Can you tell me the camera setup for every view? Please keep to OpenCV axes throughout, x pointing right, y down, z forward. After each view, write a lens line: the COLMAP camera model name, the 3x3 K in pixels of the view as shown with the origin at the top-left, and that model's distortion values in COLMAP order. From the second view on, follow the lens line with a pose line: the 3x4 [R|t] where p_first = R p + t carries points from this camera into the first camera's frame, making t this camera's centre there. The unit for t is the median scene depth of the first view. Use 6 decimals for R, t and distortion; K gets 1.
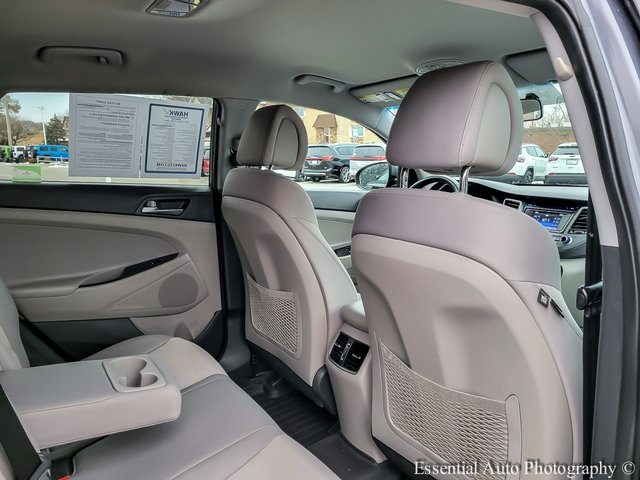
lens RADIAL K [[487.1, 0, 321.1], [0, 487.1, 246.1], [0, 0, 1]] dist [0.040782, -0.006539]
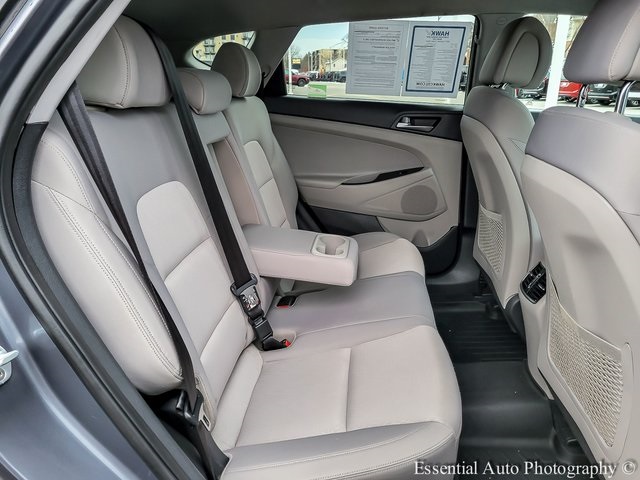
lens RADIAL K [[487.1, 0, 321.1], [0, 487.1, 246.1], [0, 0, 1]] dist [0.040782, -0.006539]
pose [[0.771799, 0.204878, -0.601956, 0.247519], [-0.115760, 0.976123, 0.183805, 0.013580], [0.625240, -0.072178, 0.777088, -0.023370]]
